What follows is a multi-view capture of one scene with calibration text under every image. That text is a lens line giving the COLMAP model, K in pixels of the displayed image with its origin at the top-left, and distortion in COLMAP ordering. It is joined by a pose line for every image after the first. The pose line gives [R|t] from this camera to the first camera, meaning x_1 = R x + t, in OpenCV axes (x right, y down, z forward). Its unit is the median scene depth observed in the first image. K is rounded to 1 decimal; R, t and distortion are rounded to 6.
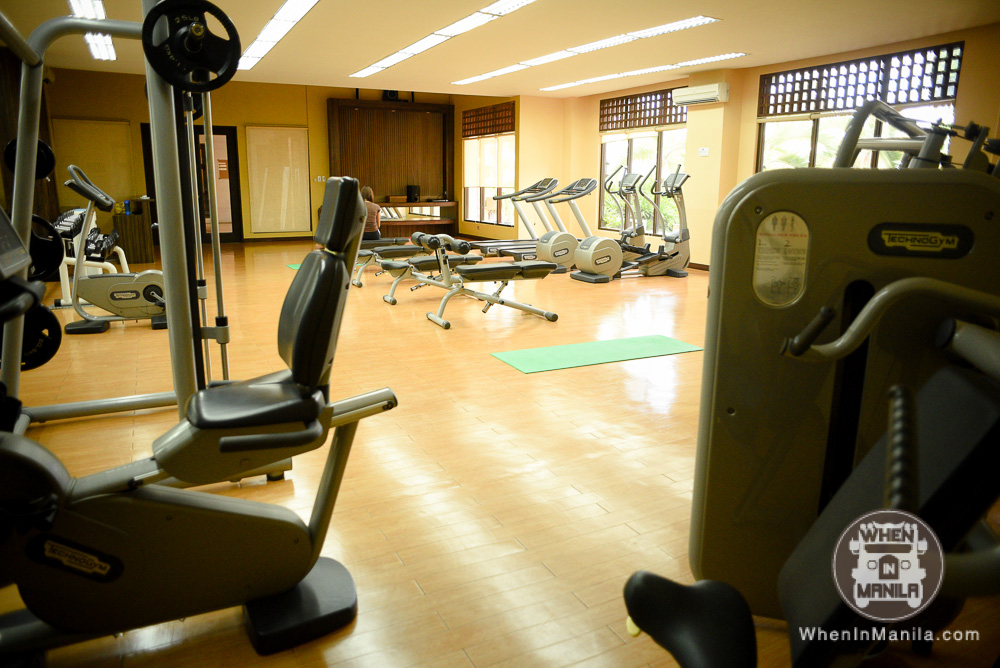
lens RADIAL K [[677.9, 0, 500.5], [0, 677.9, 331.3], [0, 0, 1]] dist [-0.019759, -0.000895]
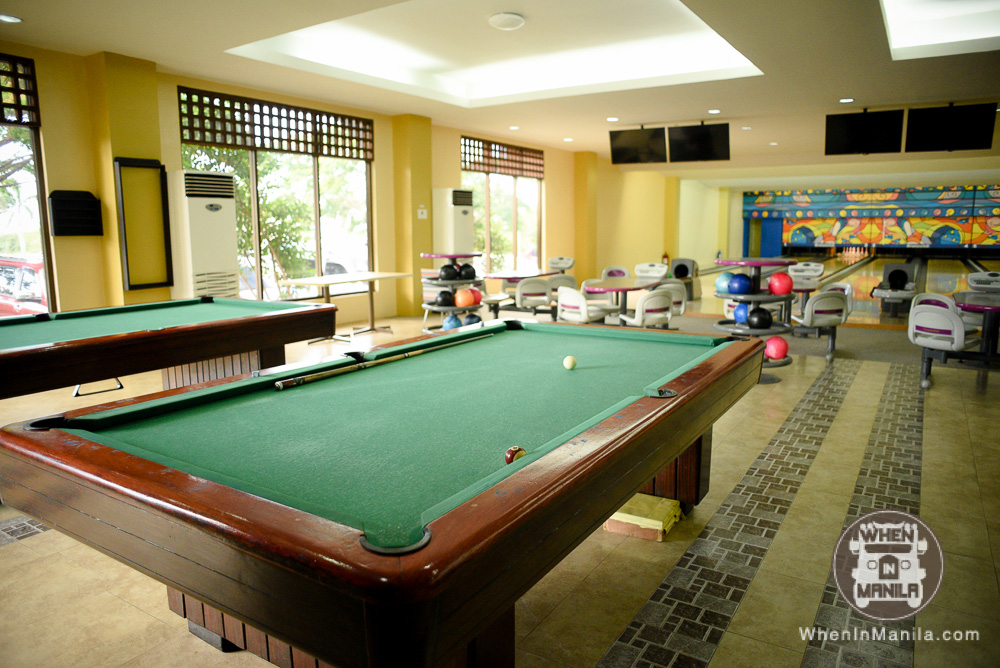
lens RADIAL K [[677.9, 0, 500.3], [0, 677.9, 331.8], [0, 0, 1]] dist [-0.019759, -0.000895]
pose [[-0.505485, -0.159666, 0.847934, -0.562305], [0.181581, 0.941036, 0.285445, -0.315641], [-0.843512, 0.298257, -0.446688, 1.294625]]
